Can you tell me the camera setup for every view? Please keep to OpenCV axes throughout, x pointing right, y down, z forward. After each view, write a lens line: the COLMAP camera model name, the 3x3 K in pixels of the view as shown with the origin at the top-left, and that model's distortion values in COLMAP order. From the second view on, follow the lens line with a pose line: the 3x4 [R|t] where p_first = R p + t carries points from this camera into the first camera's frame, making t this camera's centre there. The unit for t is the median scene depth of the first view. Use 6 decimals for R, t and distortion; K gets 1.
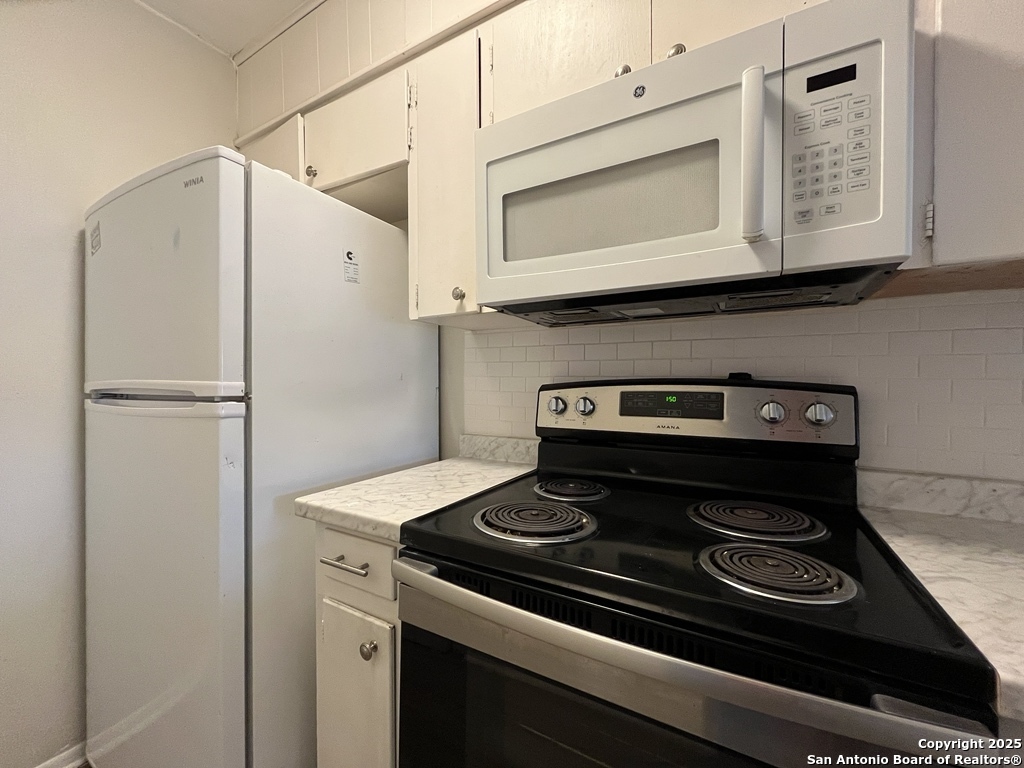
lens RADIAL K [[412.7, 0, 513.4], [0, 412.7, 384.4], [0, 0, 1]] dist [-0.003914, -0.000206]
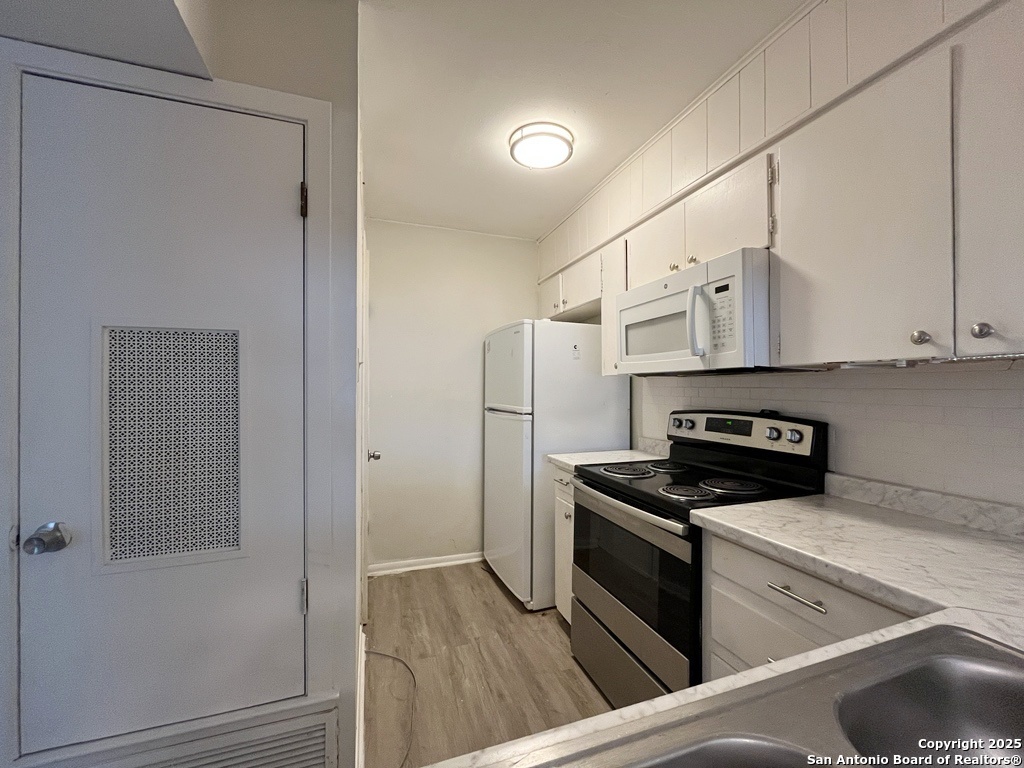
lens RADIAL K [[412.7, 0, 511.3], [0, 412.7, 386.9], [0, 0, 1]] dist [-0.003914, -0.000206]
pose [[0.755704, -0.002777, -0.654908, 0.949282], [-0.004929, 0.999939, -0.009928, -0.108633], [0.654895, 0.010730, 0.755644, -1.044561]]
